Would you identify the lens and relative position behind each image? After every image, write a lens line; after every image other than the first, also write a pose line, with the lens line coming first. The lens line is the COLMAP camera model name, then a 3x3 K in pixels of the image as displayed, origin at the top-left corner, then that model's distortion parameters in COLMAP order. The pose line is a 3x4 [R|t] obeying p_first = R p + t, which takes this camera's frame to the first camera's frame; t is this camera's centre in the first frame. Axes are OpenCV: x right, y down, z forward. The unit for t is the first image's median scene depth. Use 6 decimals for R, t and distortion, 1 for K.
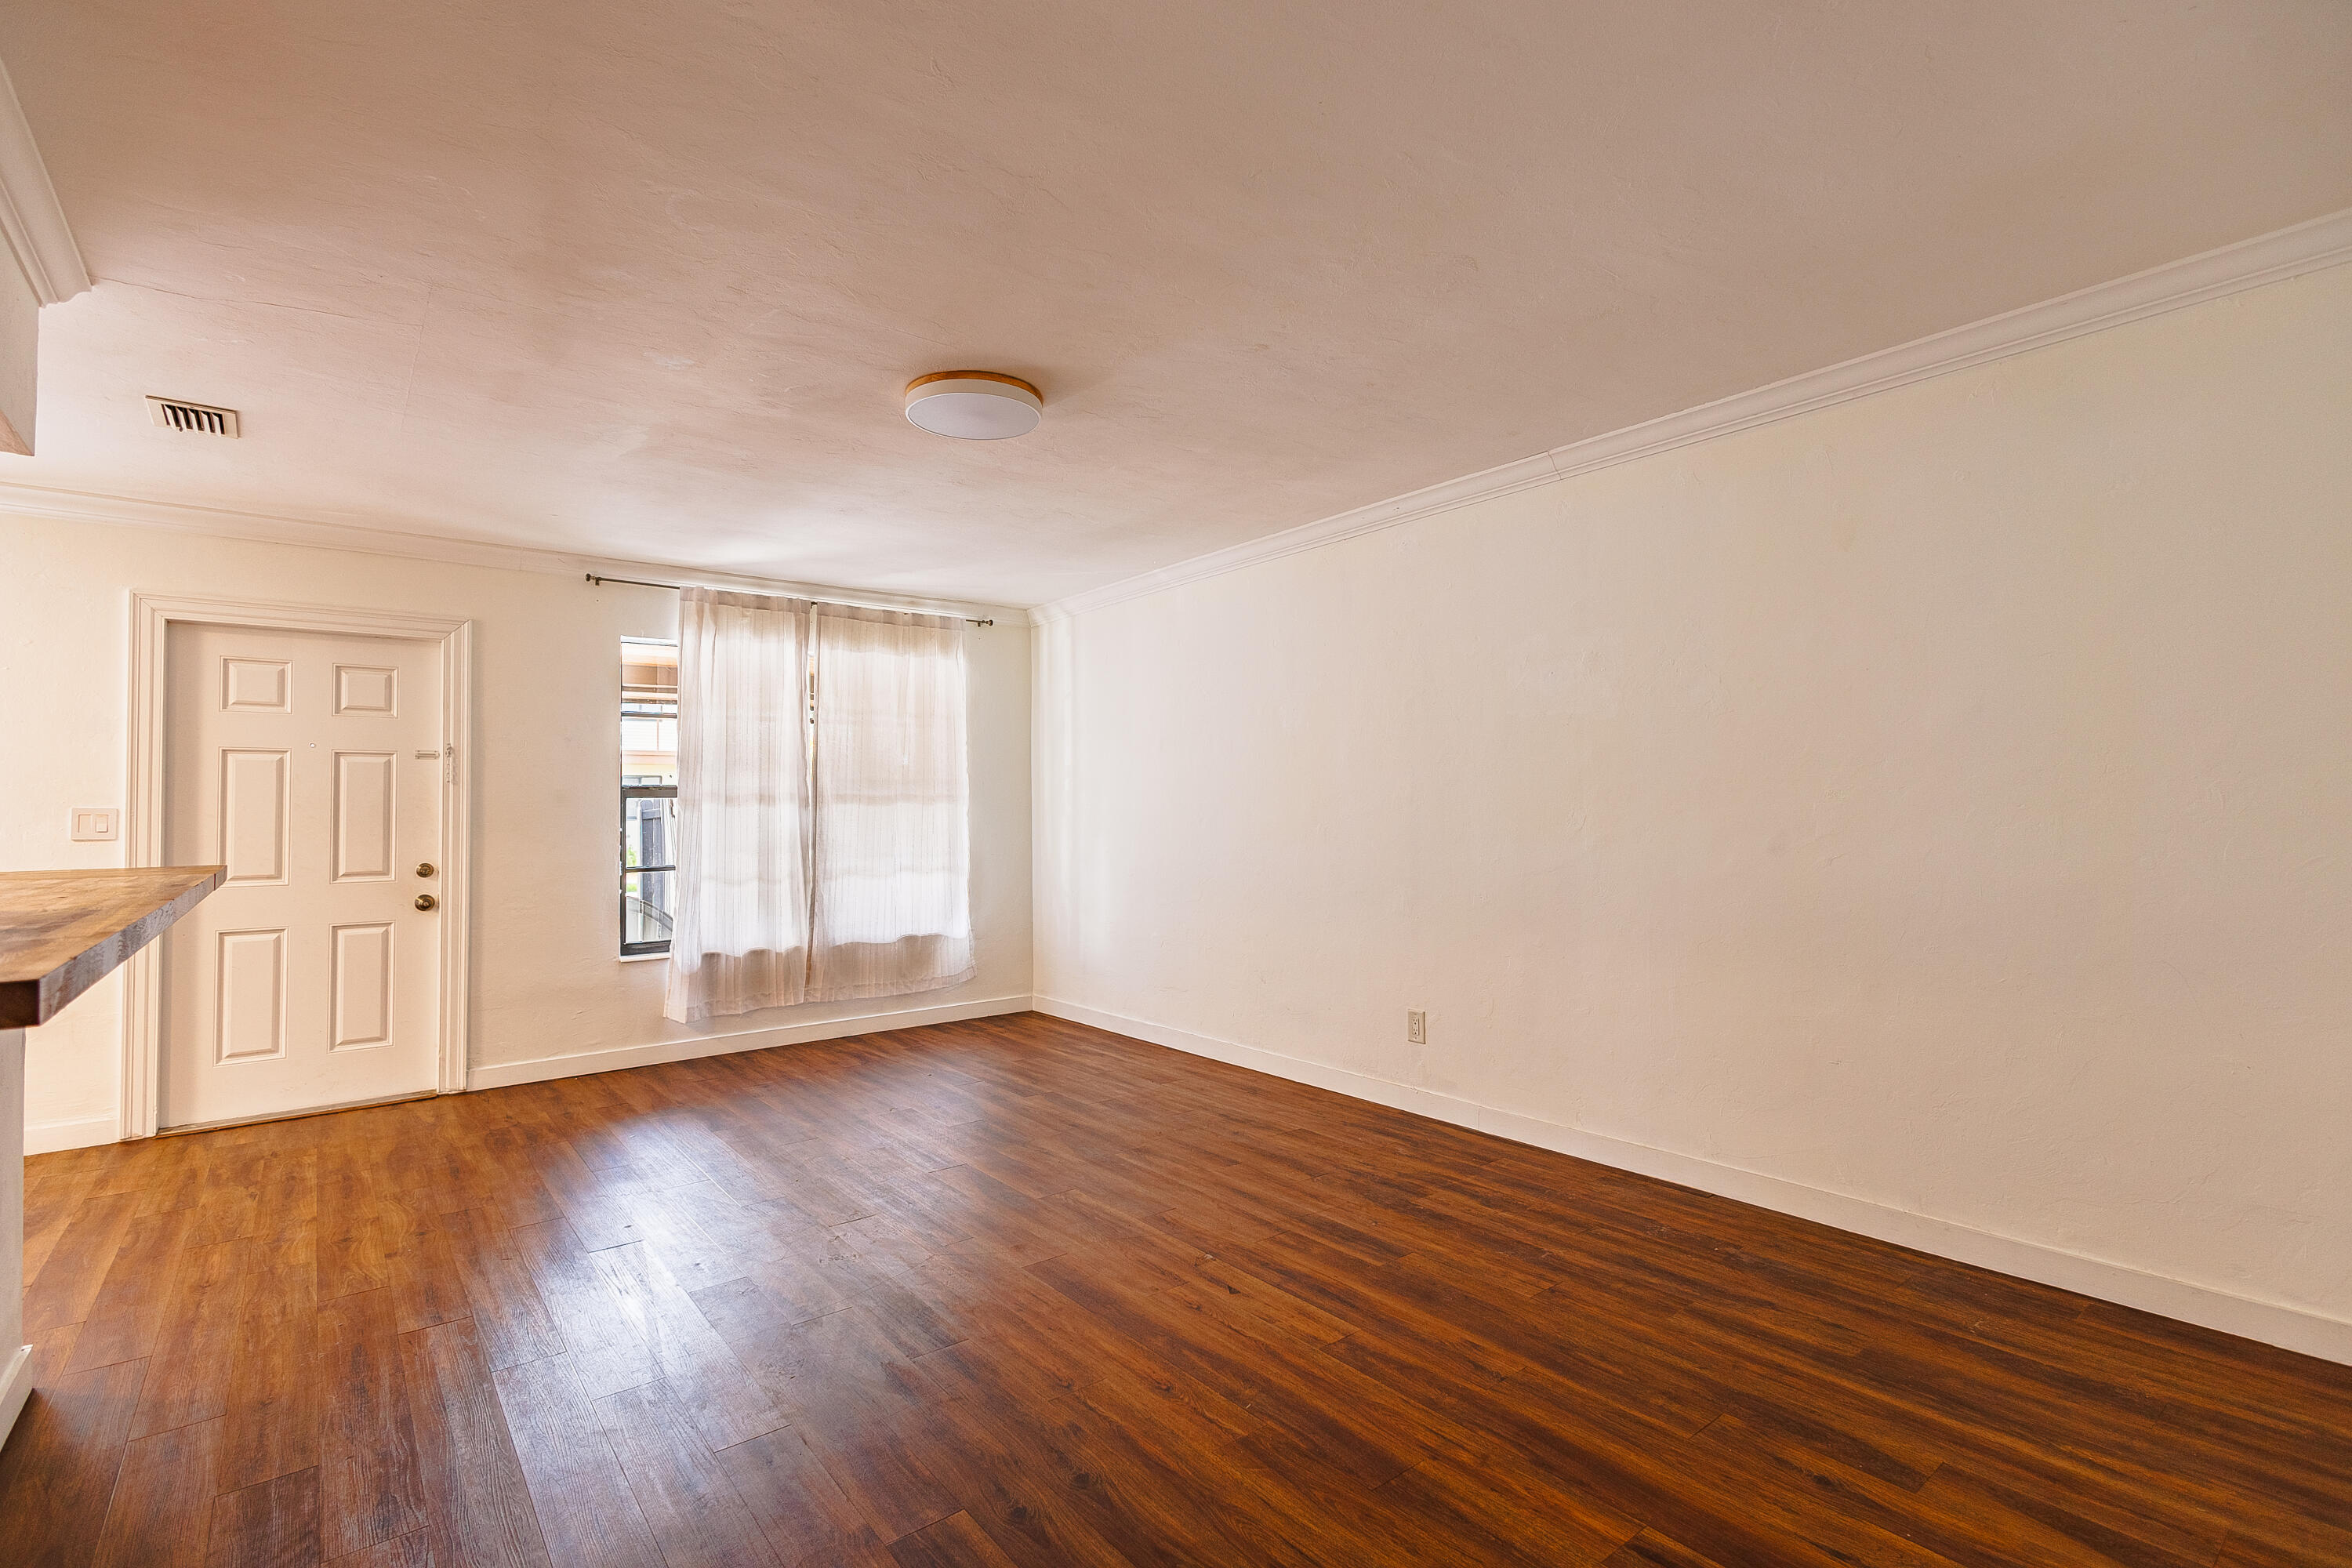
lens RADIAL K [[1081.9, 0, 1173.8], [0, 1081.9, 792.9], [0, 0, 1]] dist [0.011807, -0.003961]
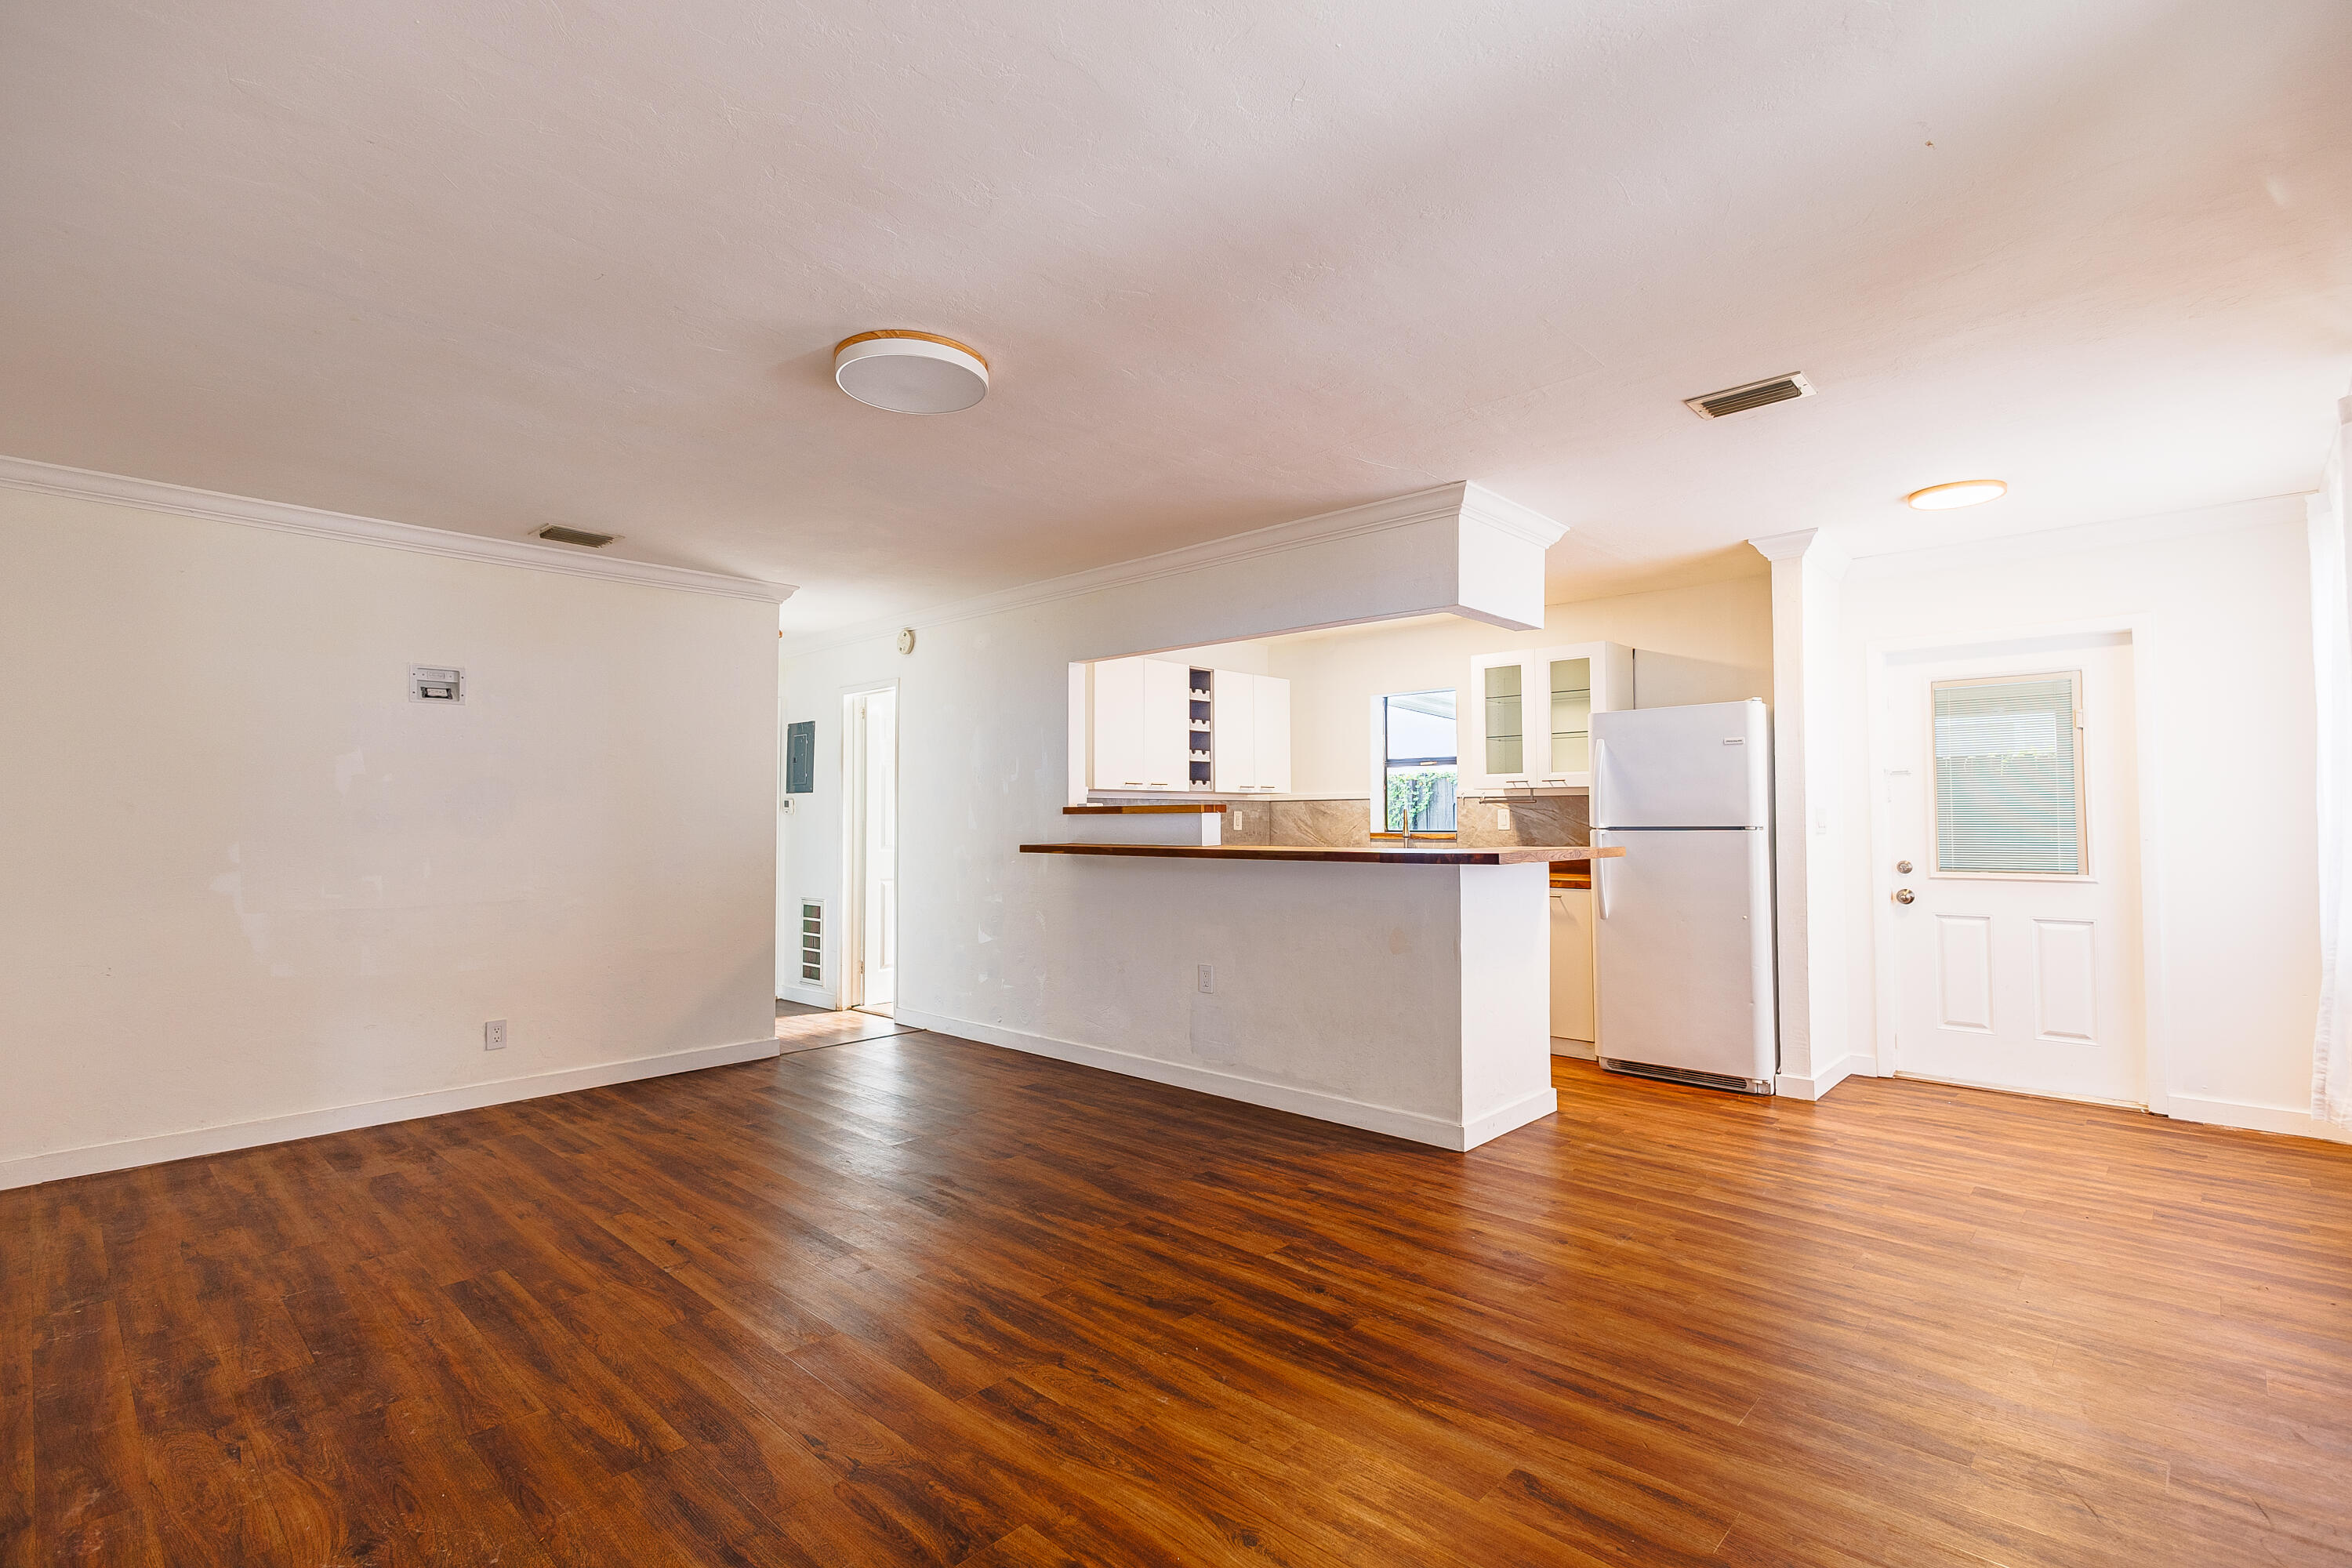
lens RADIAL K [[1081.9, 0, 1179.9], [0, 1081.9, 809.0], [0, 0, 1]] dist [0.011807, -0.003961]
pose [[-0.989637, 0.013608, -0.142943, -0.194970], [0.017252, 0.999556, -0.024280, 0.023101], [0.142550, -0.026494, -0.989433, 1.359768]]
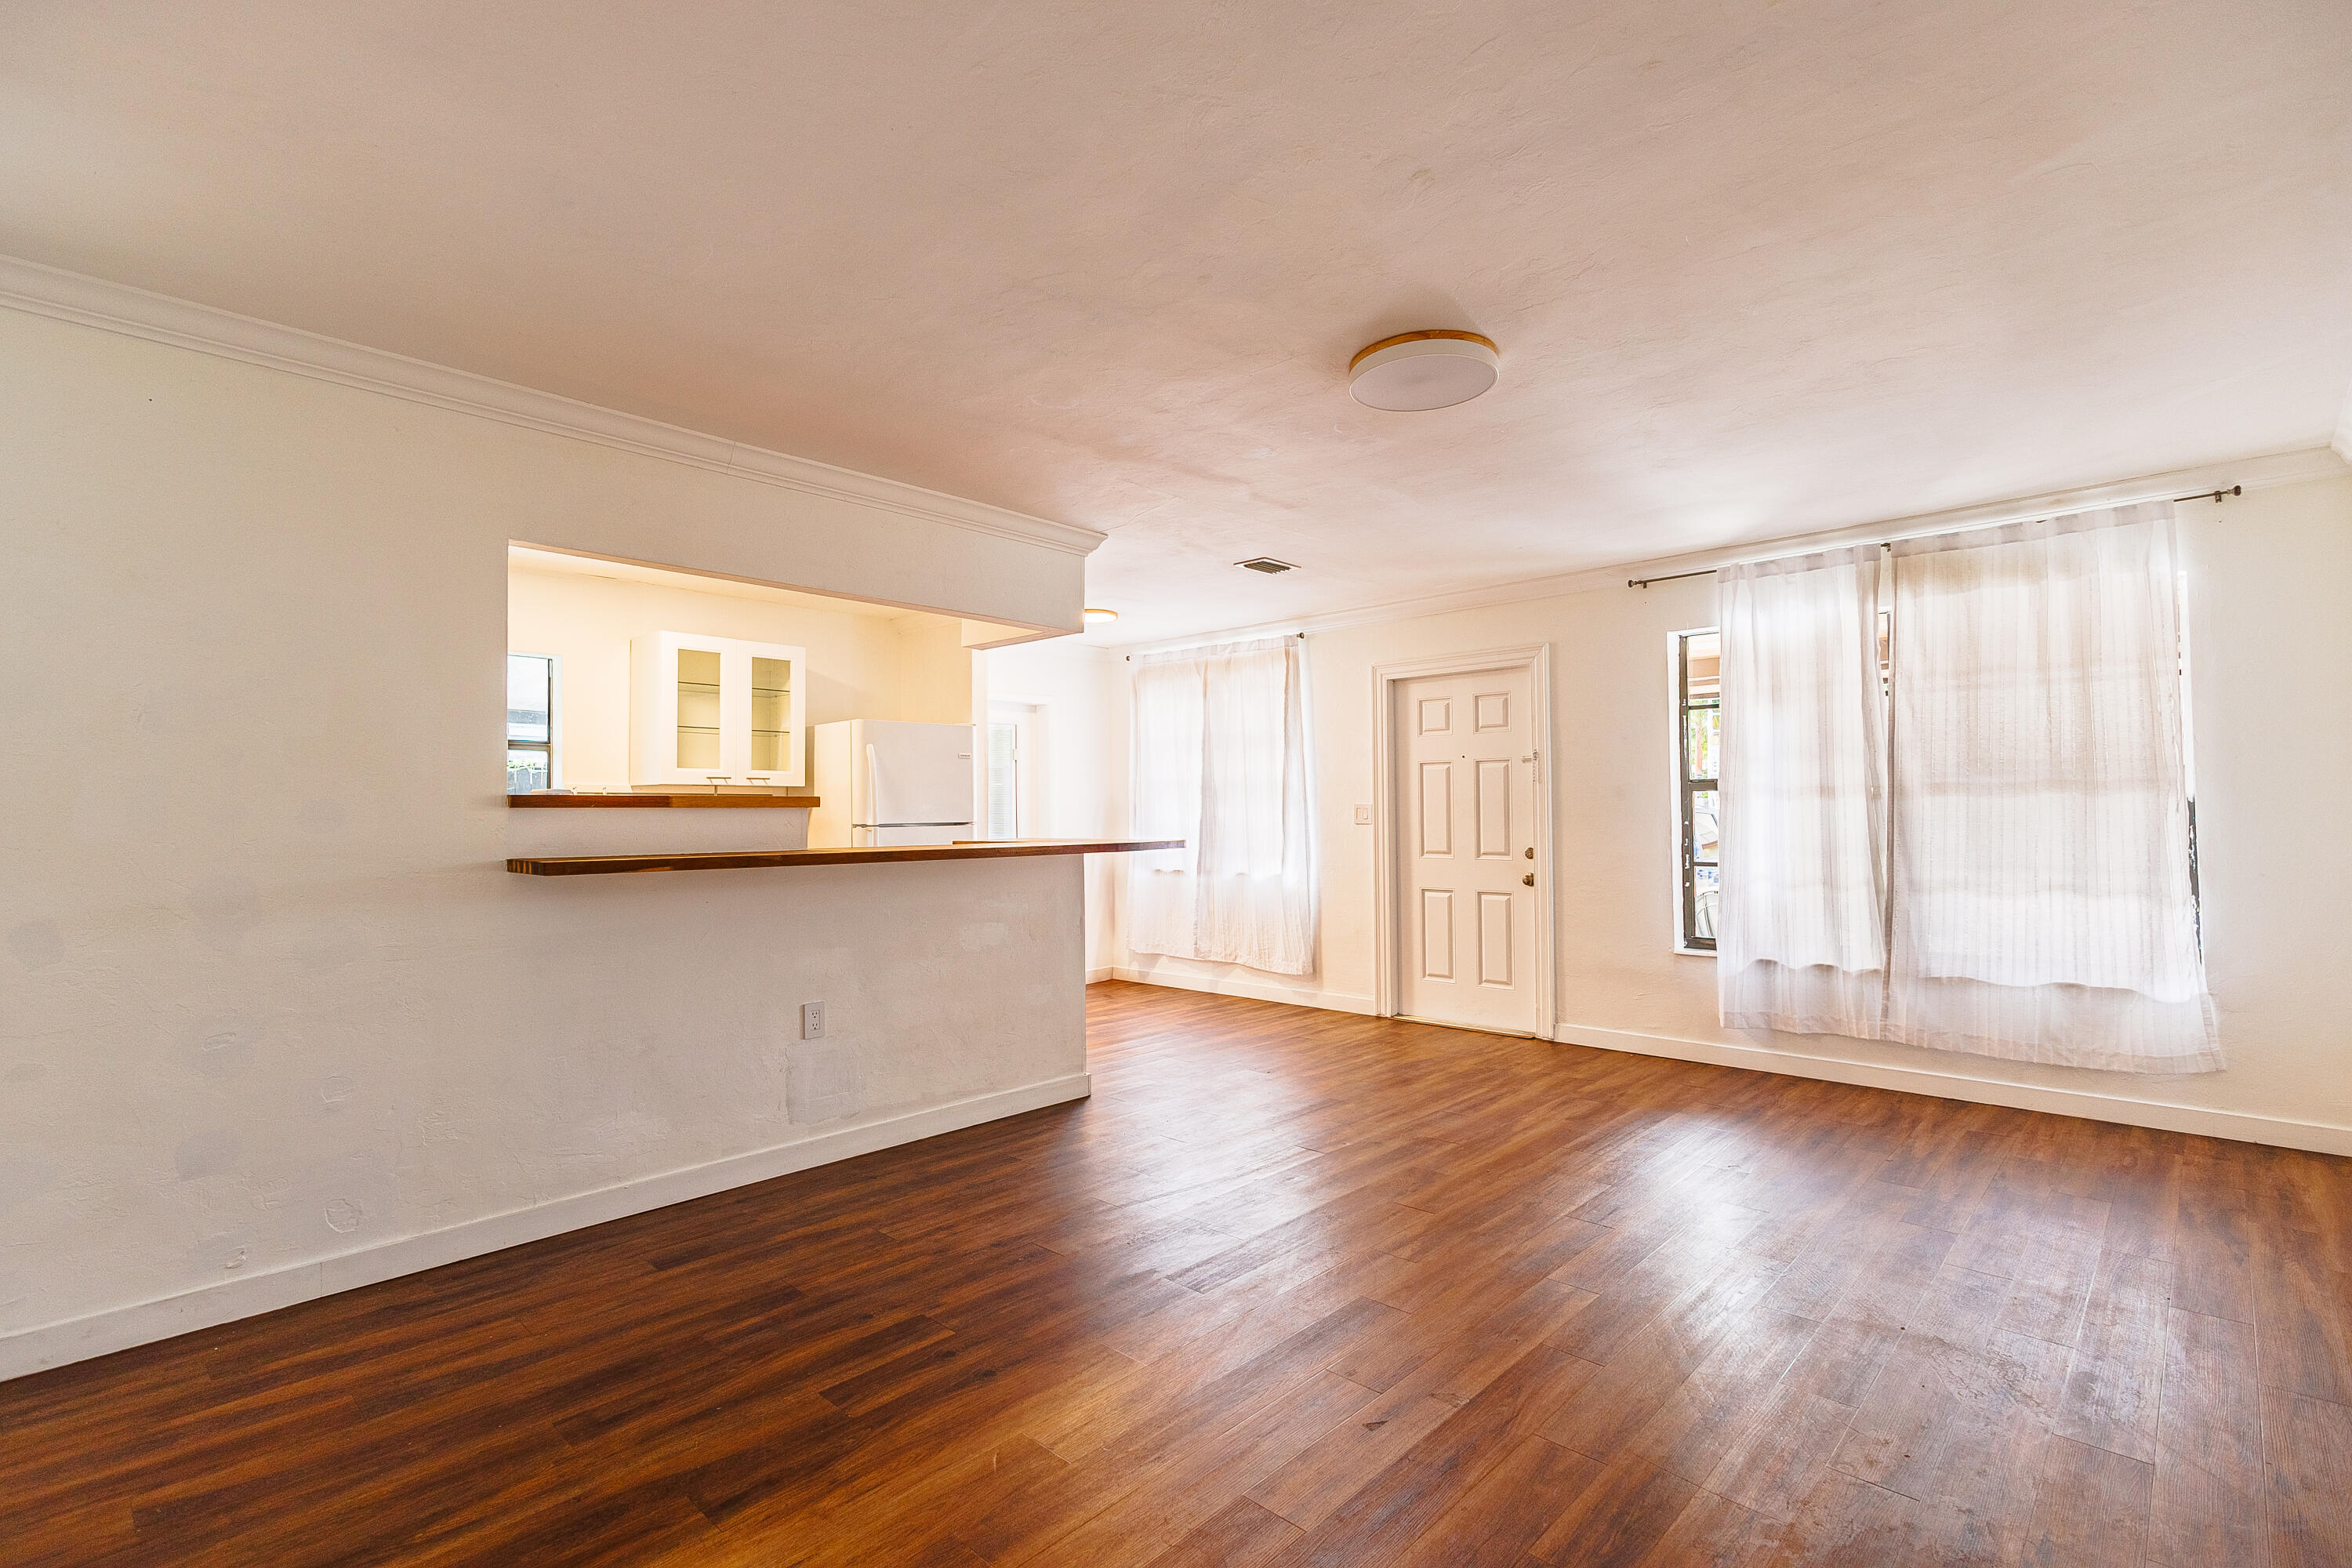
lens RADIAL K [[1081.9, 0, 1177.3], [0, 1081.9, 806.1], [0, 0, 1]] dist [0.011807, -0.003961]
pose [[0.138414, 0.002636, -0.990371, 0.497367], [0.022703, 0.999725, 0.005834, 0.001596], [0.990114, -0.023292, 0.138316, 0.464294]]
